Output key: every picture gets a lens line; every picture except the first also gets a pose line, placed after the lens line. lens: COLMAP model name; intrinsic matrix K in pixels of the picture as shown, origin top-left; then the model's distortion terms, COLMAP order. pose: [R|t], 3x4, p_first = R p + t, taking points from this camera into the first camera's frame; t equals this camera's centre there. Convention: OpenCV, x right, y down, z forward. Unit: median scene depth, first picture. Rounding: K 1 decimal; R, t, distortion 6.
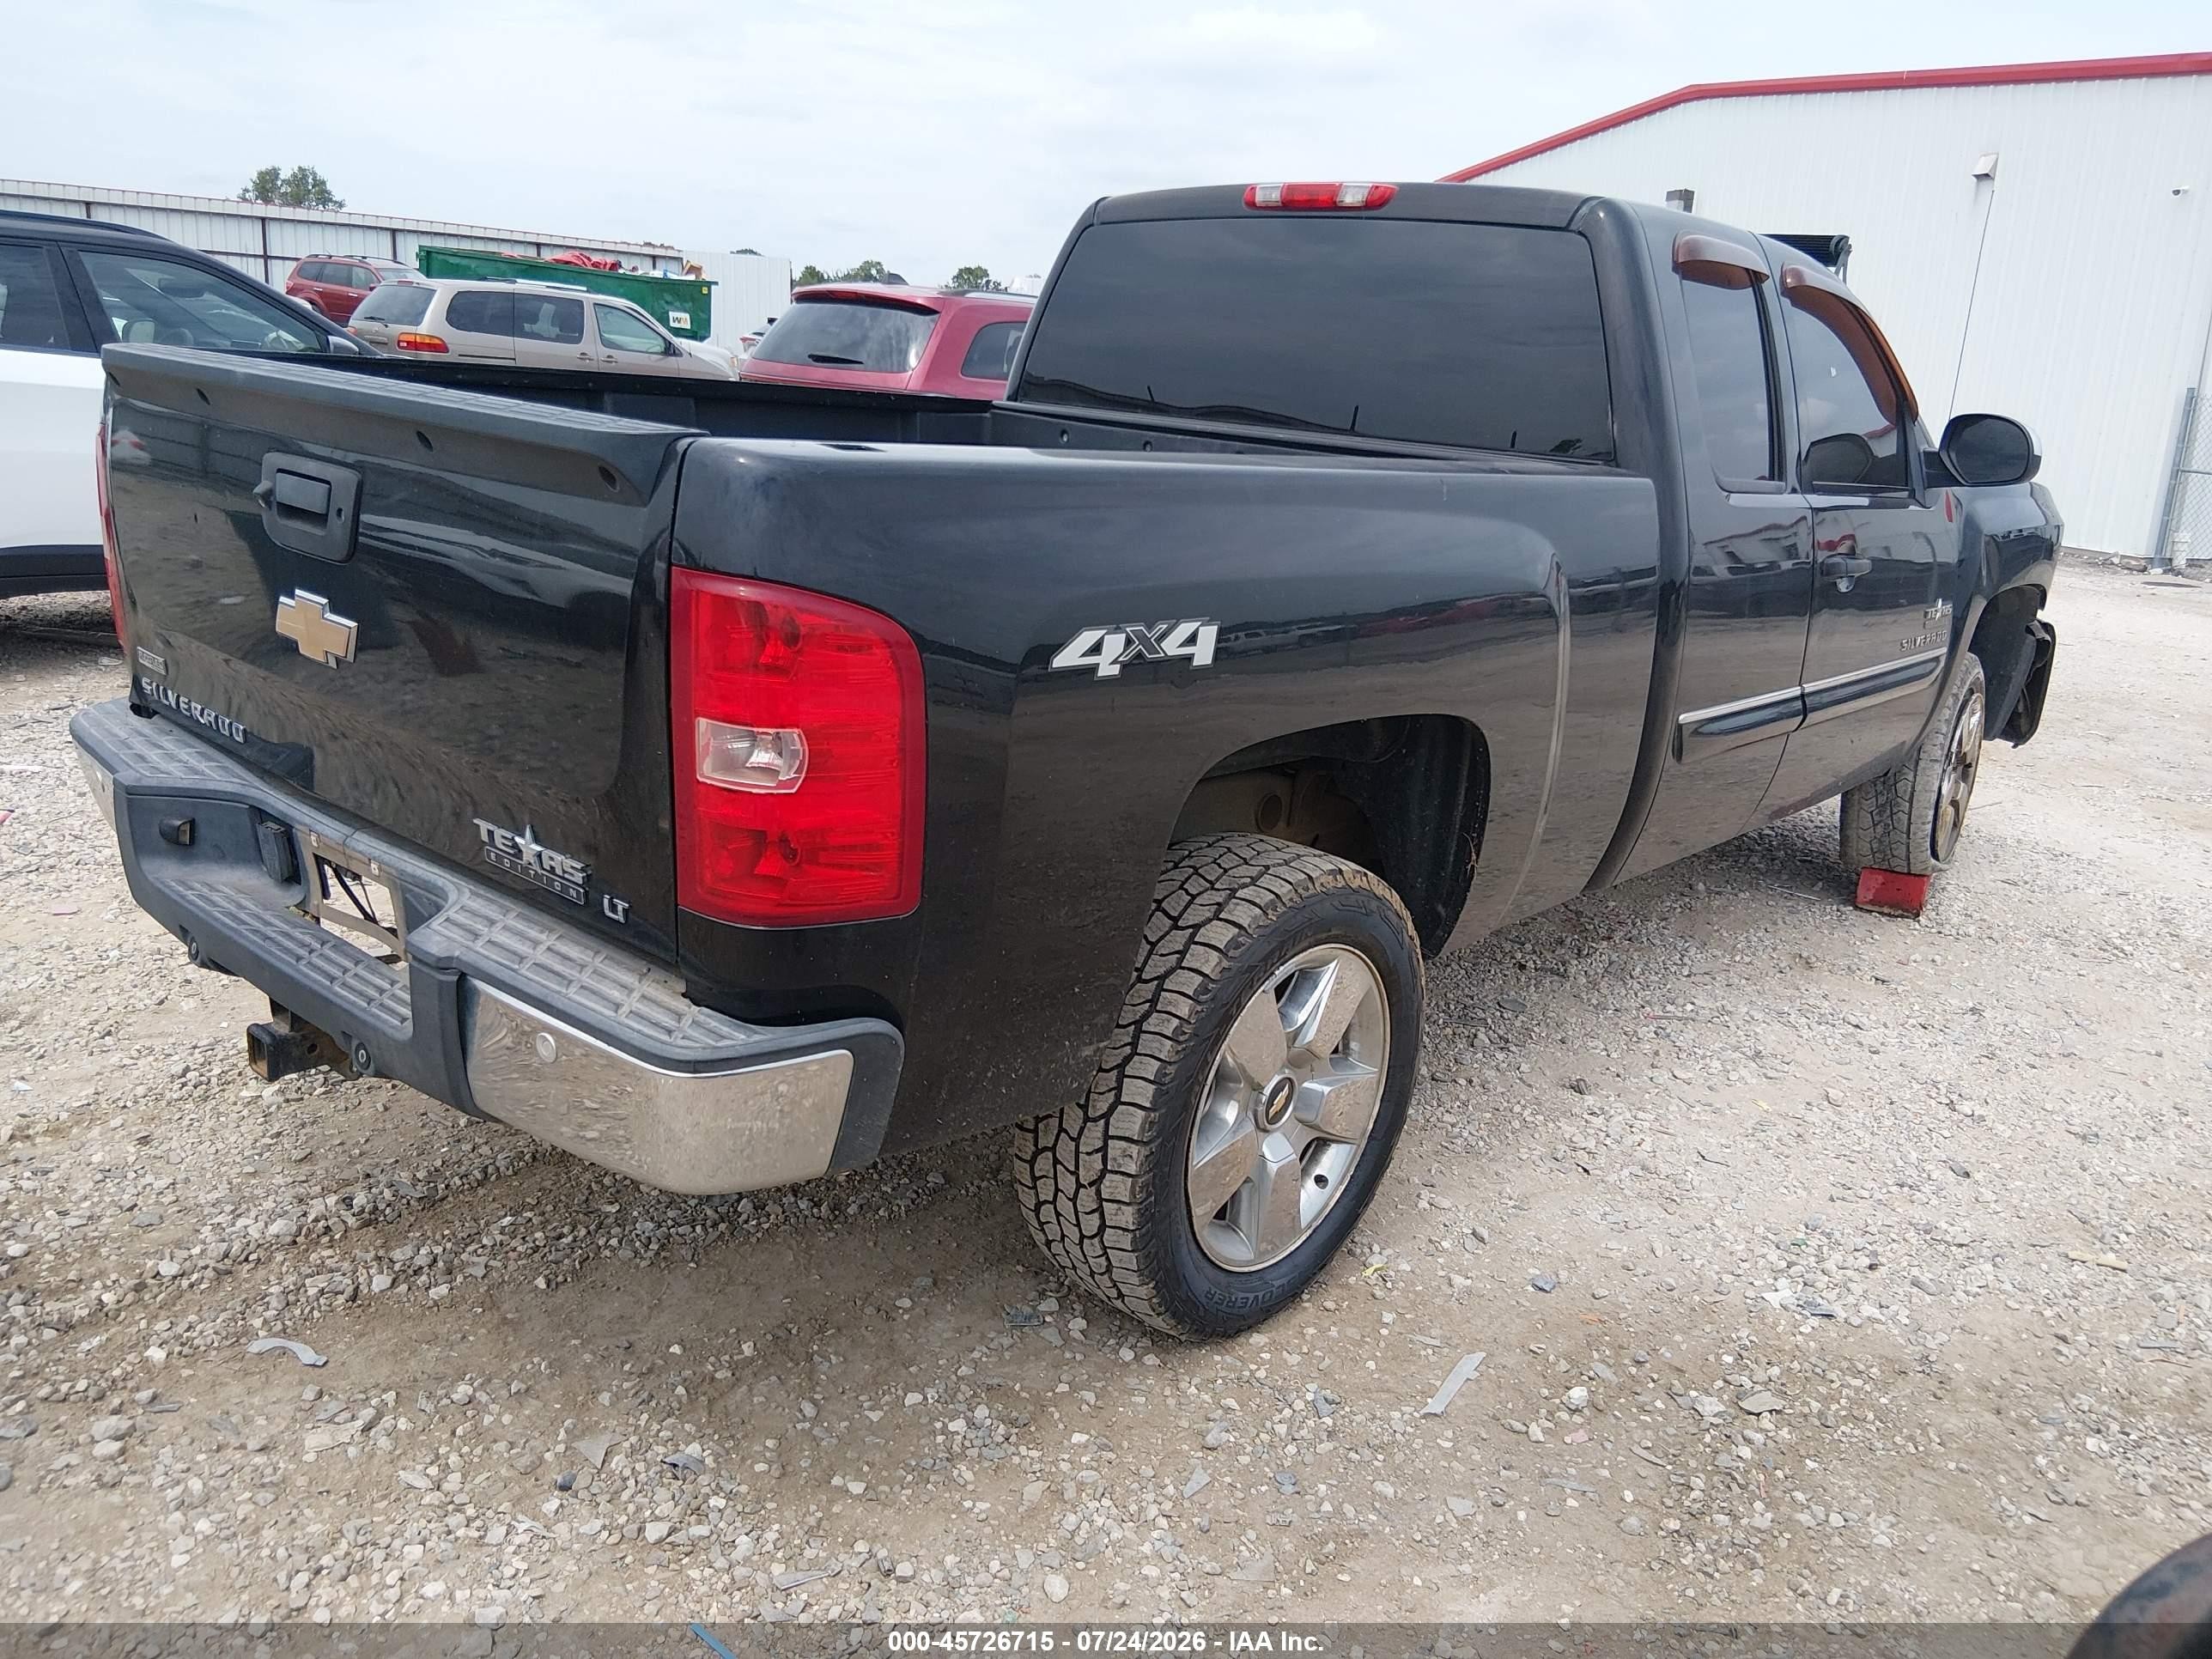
lens RADIAL K [[1681.7, 0, 1106.0], [0, 1681.7, 829.5], [0, 0, 1]] dist [0.140007, -0.240346]
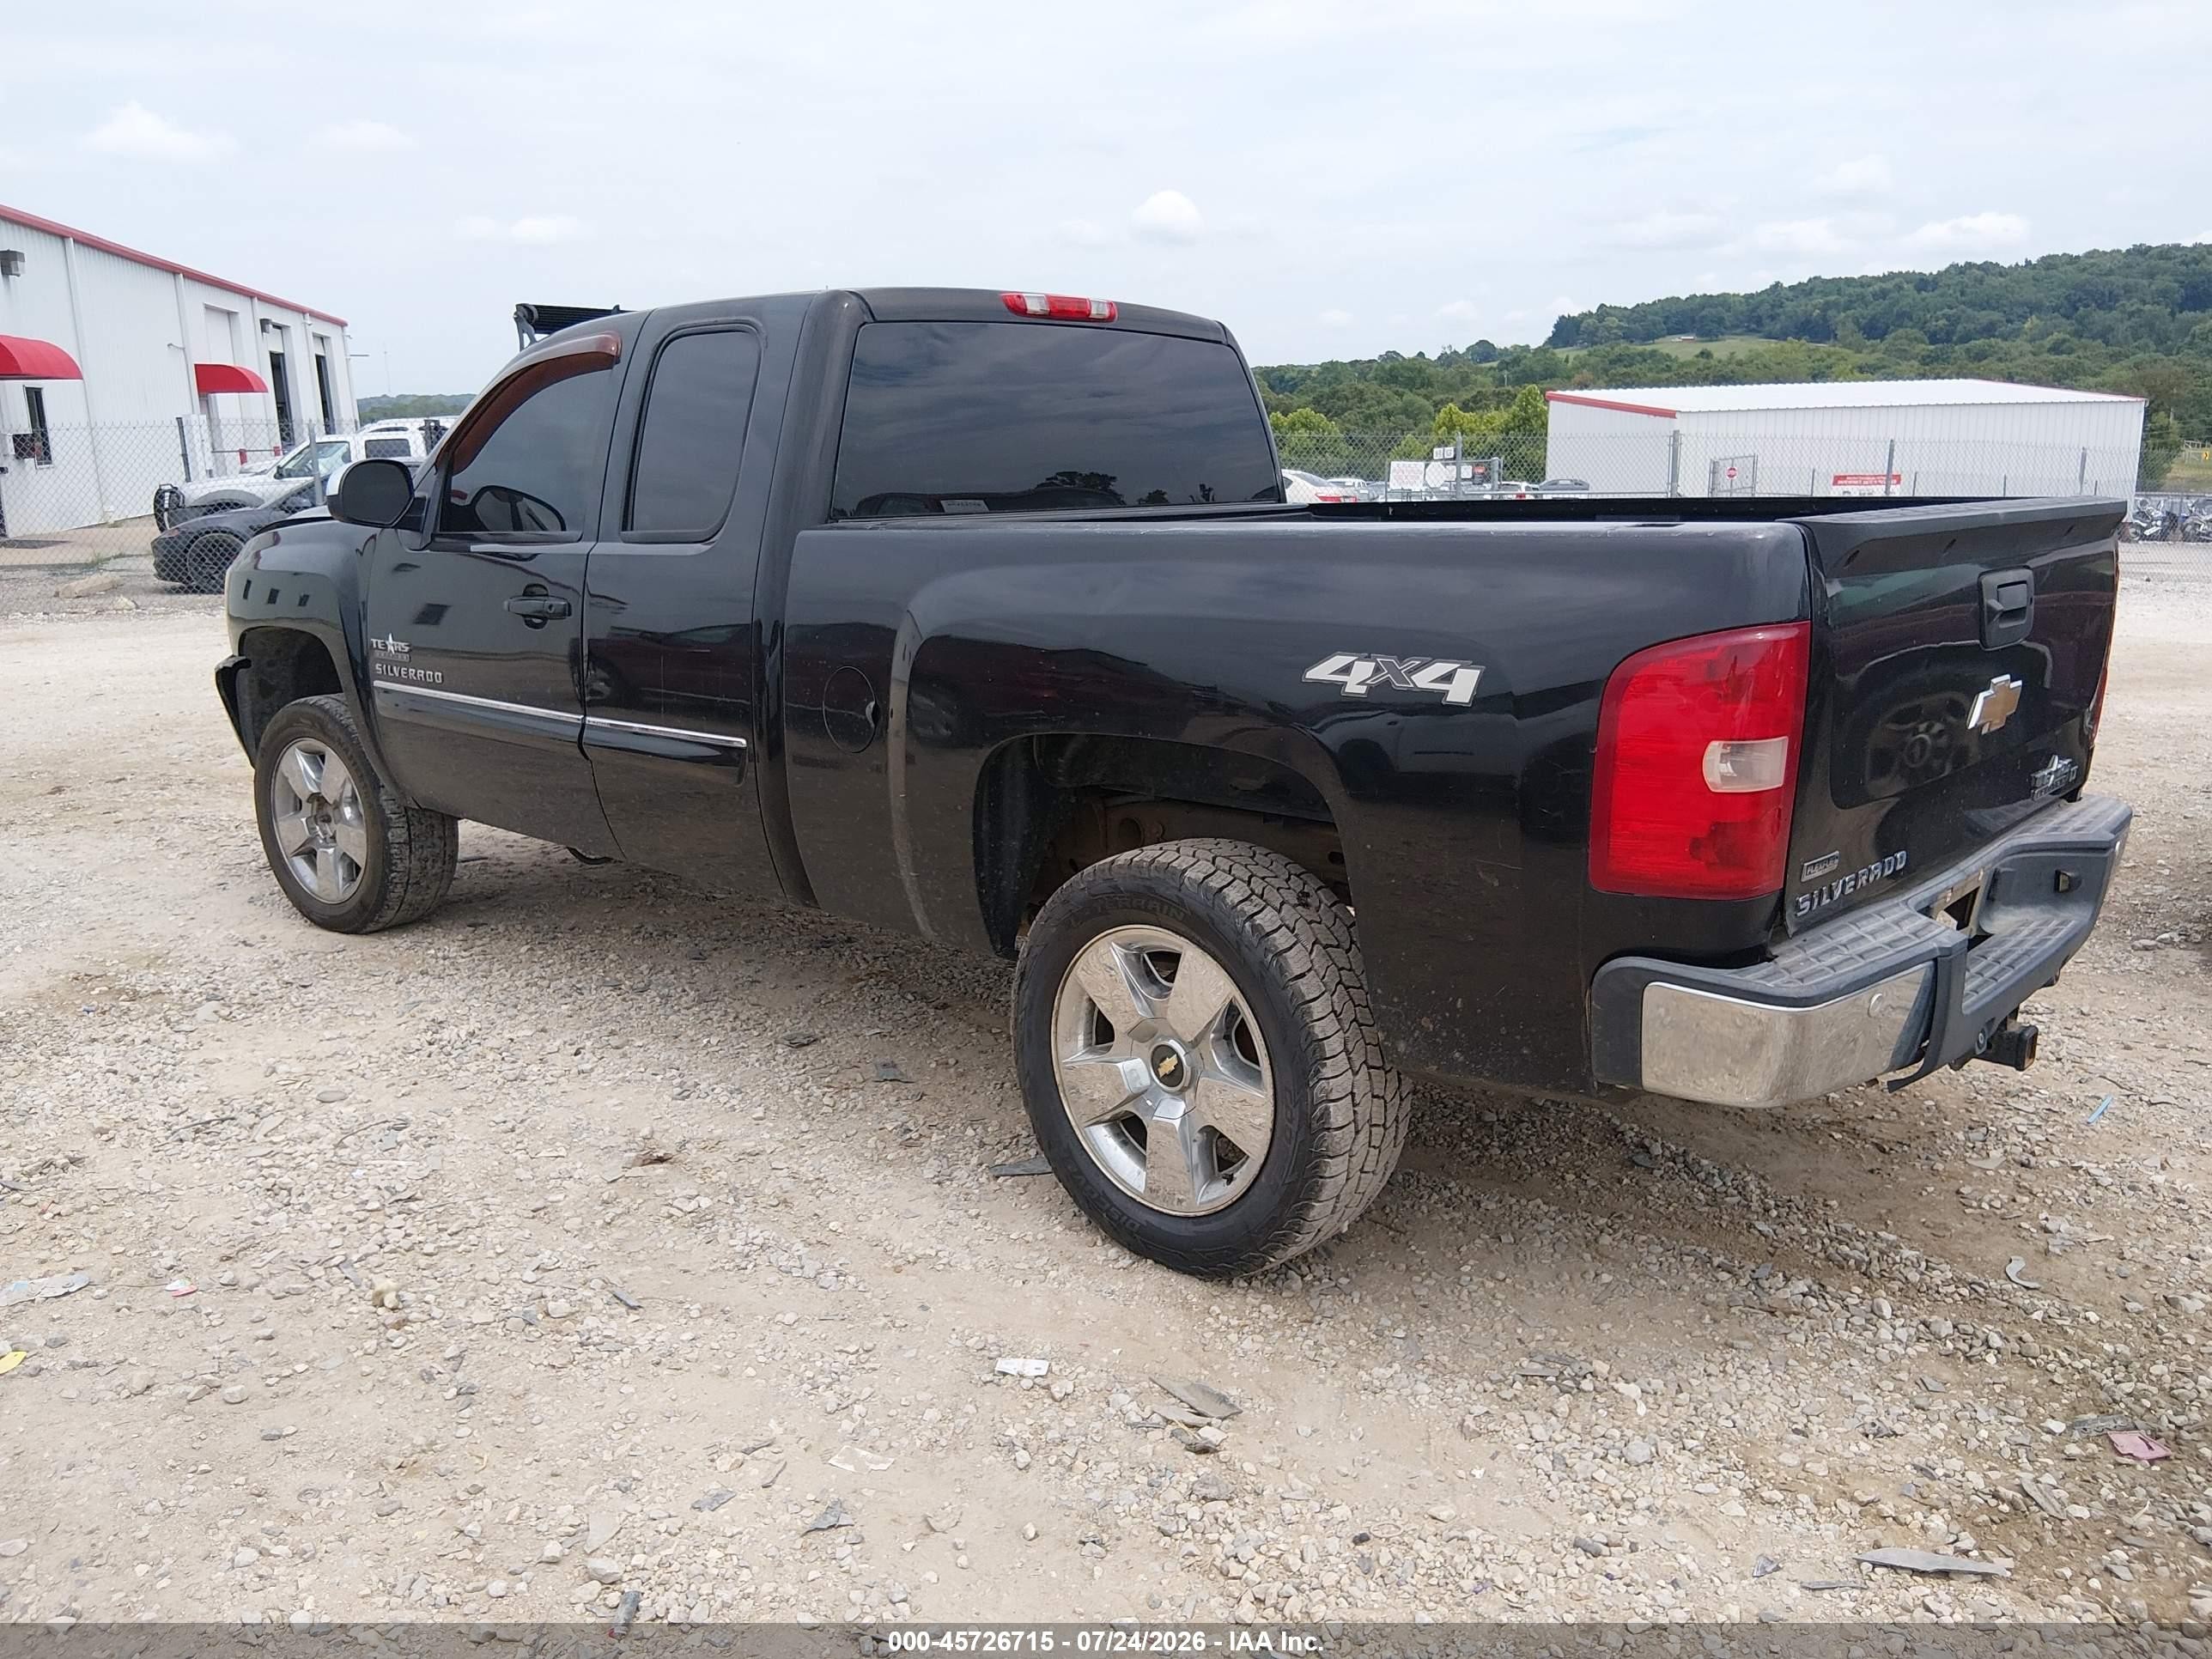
lens RADIAL K [[1681.7, 0, 1106.0], [0, 1681.7, 829.5], [0, 0, 1]] dist [0.140007, -0.240346]
pose [[0.002589, -0.287338, 0.957826, -1.055082], [0.283292, 0.918801, 0.274866, -0.349853], [-0.959030, 0.270633, 0.083779, 0.960469]]
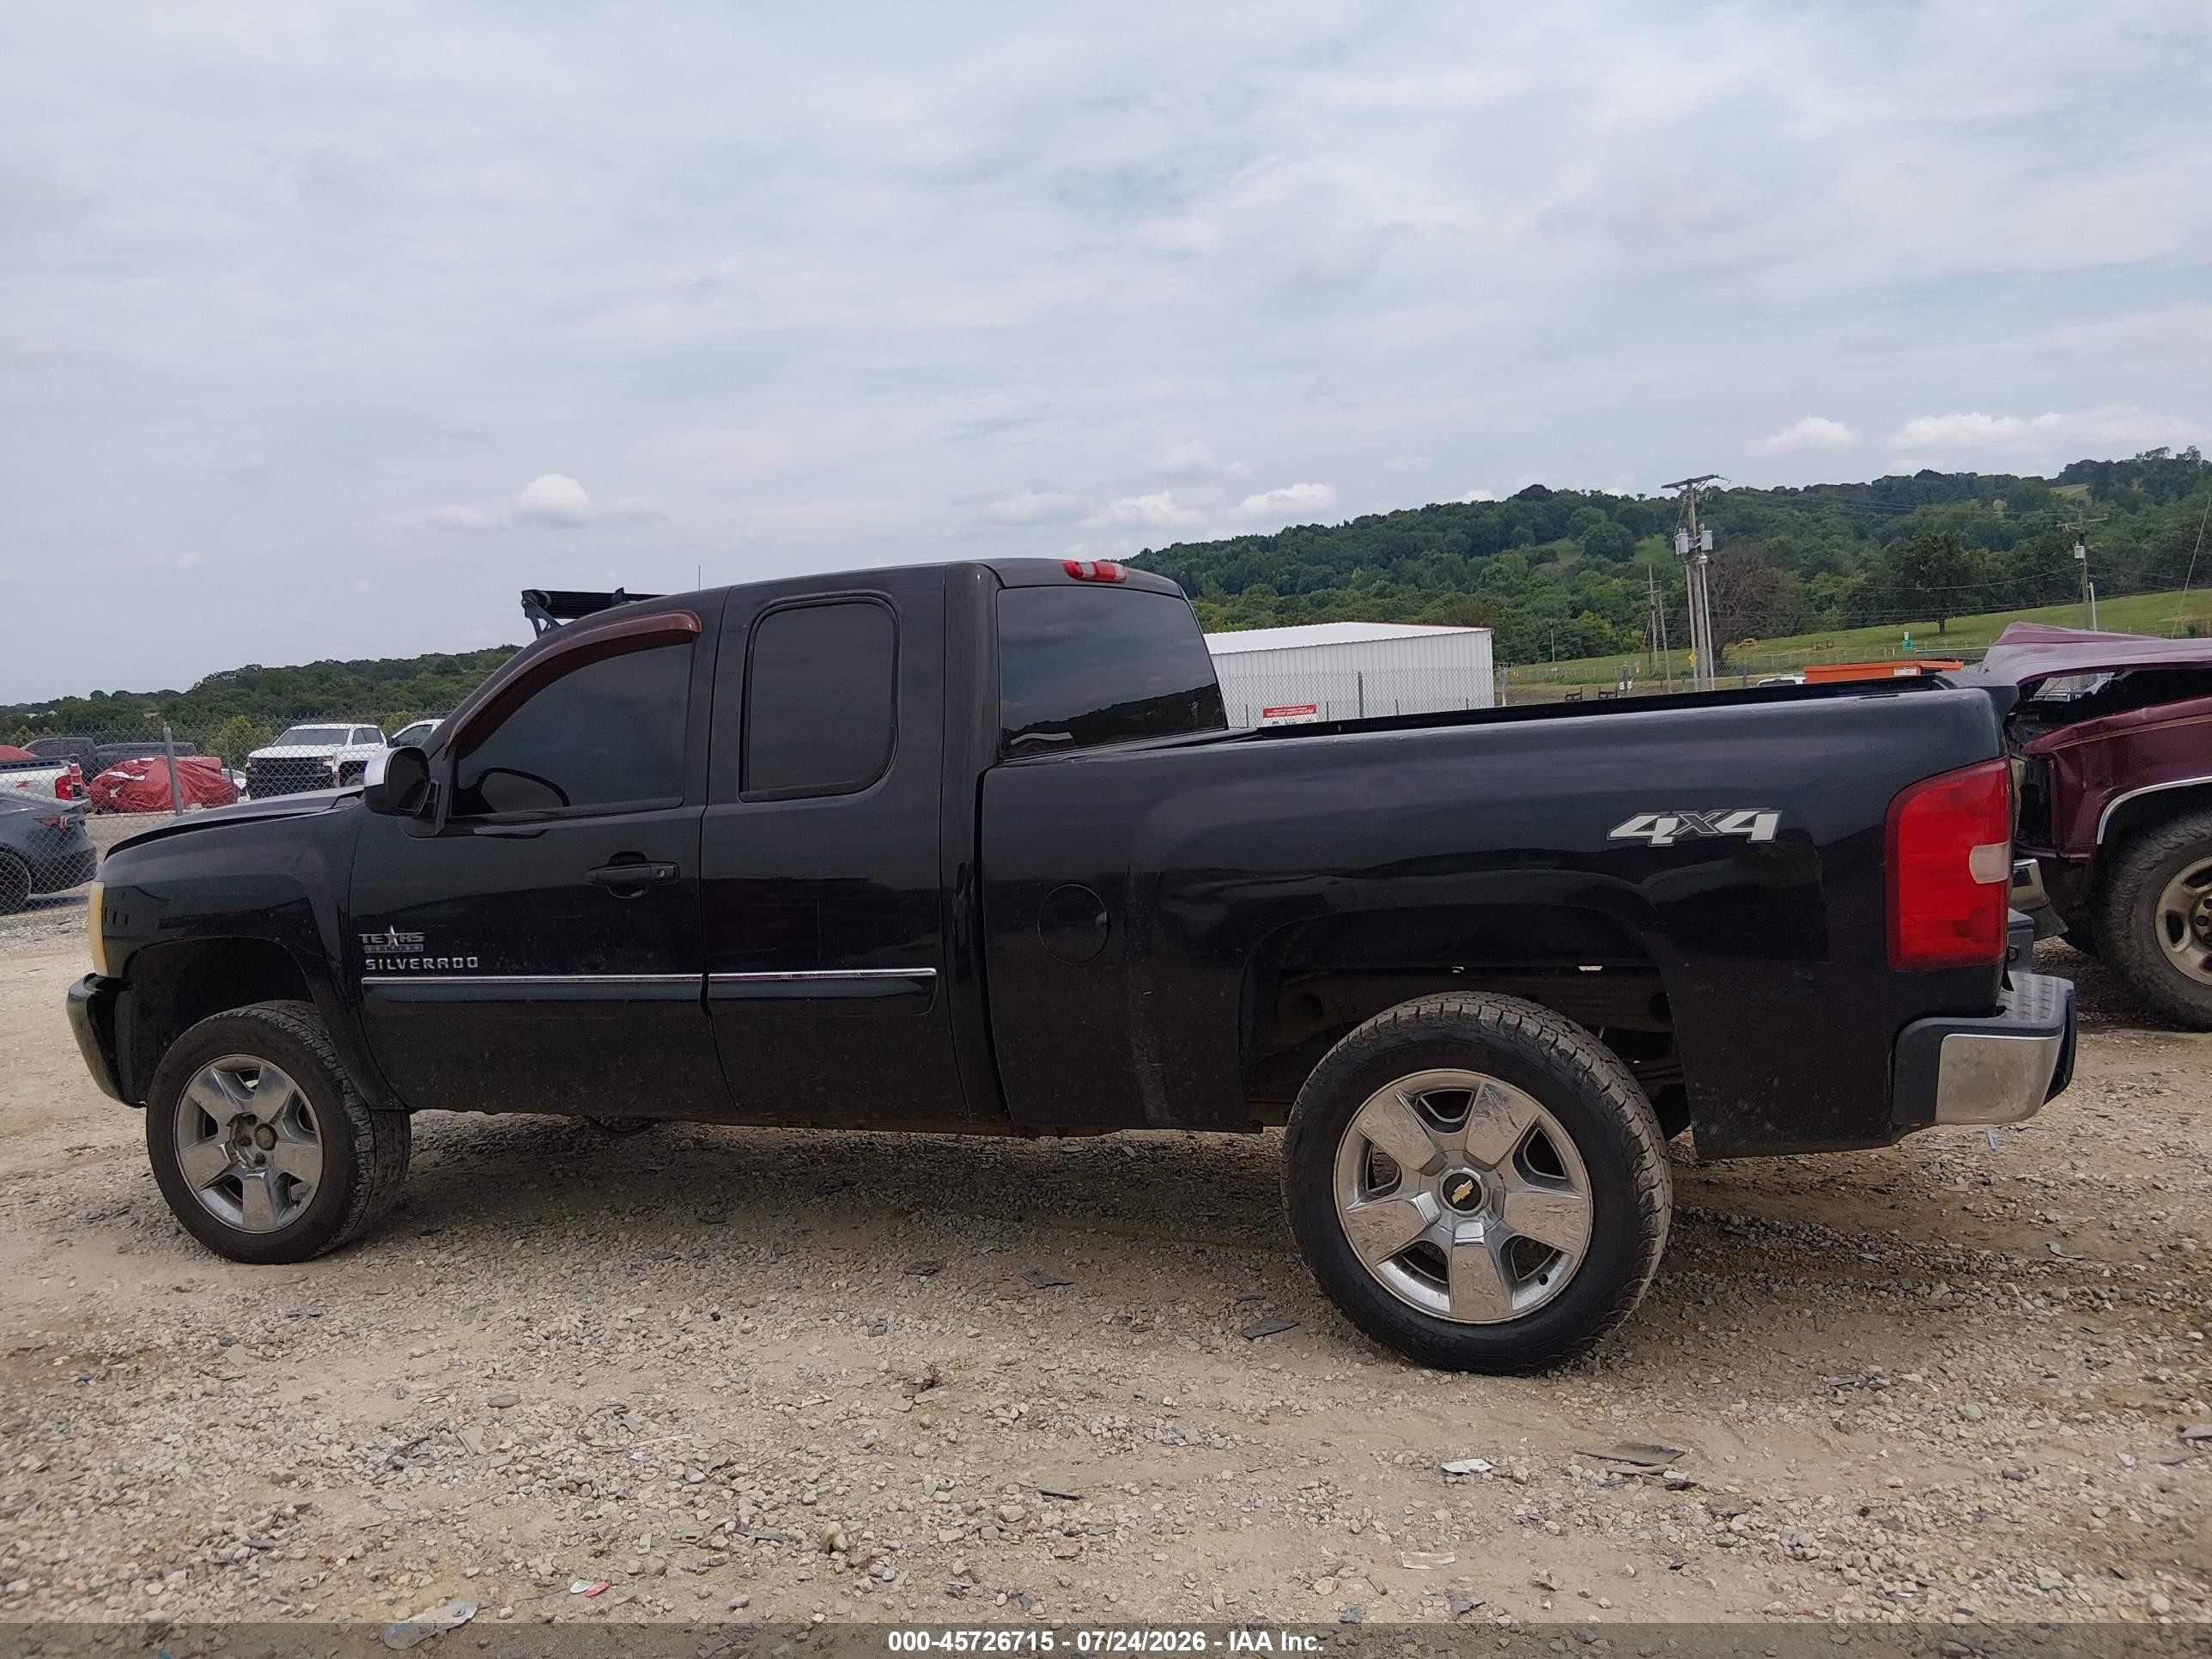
lens RADIAL K [[1681.7, 0, 1106.0], [0, 1681.7, 829.5], [0, 0, 1]] dist [0.140007, -0.240346]
pose [[-0.323049, -0.126679, 0.937866, -1.103573], [0.305799, 0.923867, 0.230121, -0.477441], [-0.895615, 0.361139, -0.259716, 1.385288]]
